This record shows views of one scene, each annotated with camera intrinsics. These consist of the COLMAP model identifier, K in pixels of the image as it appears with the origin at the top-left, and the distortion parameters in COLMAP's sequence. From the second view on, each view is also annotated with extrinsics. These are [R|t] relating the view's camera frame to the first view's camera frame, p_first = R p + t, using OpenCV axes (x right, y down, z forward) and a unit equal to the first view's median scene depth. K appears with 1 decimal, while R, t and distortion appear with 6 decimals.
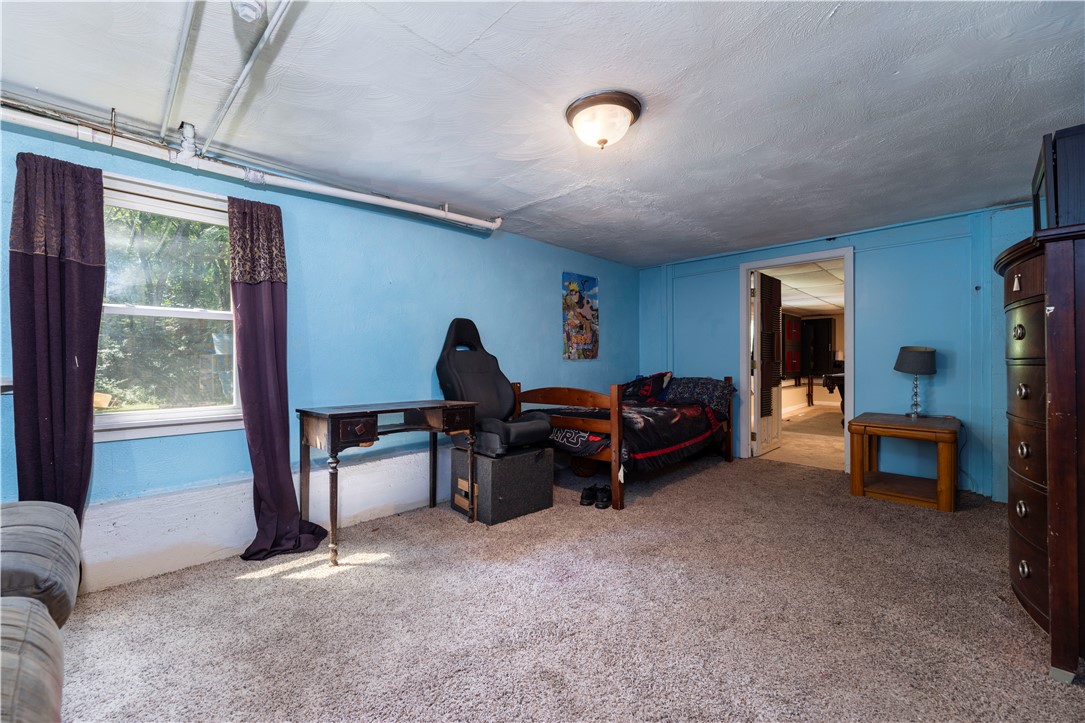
lens RADIAL K [[436.4, 0, 542.5], [0, 436.4, 361.5], [0, 0, 1]] dist [-0.003134, -0.000282]
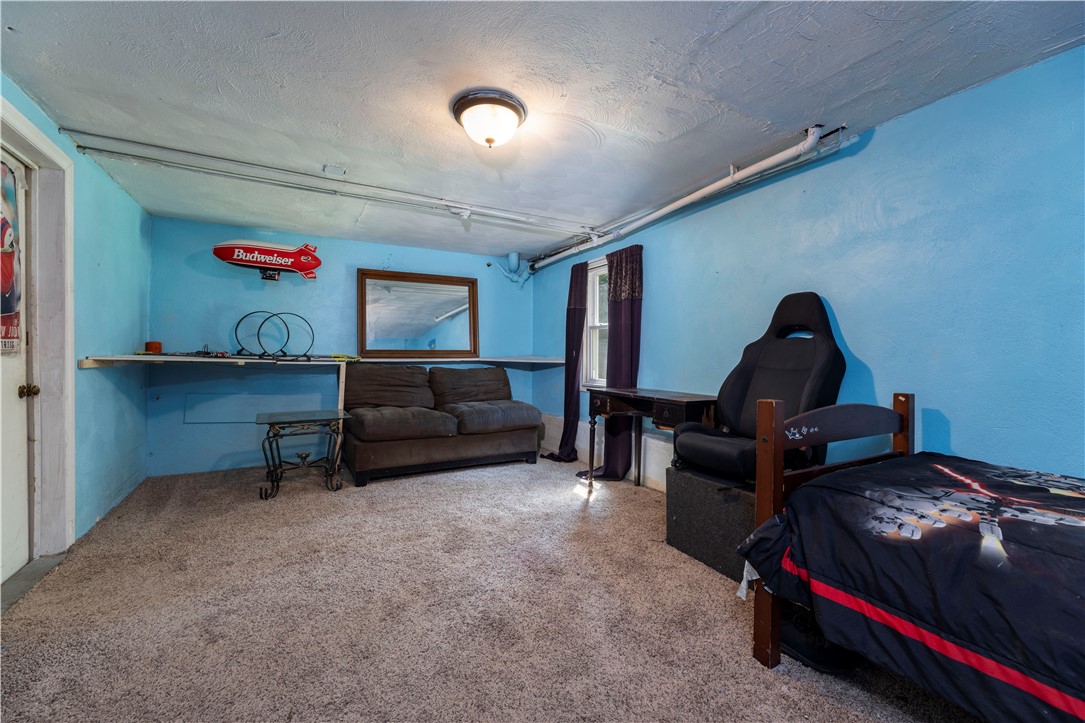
lens RADIAL K [[436.4, 0, 542.5], [0, 436.4, 361.5], [0, 0, 1]] dist [-0.003134, -0.000282]
pose [[-0.264471, 0.017328, -0.964238, 0.901890], [-0.002338, 0.999824, 0.018609, -0.001380], [0.964391, 0.007176, -0.264384, 1.141576]]
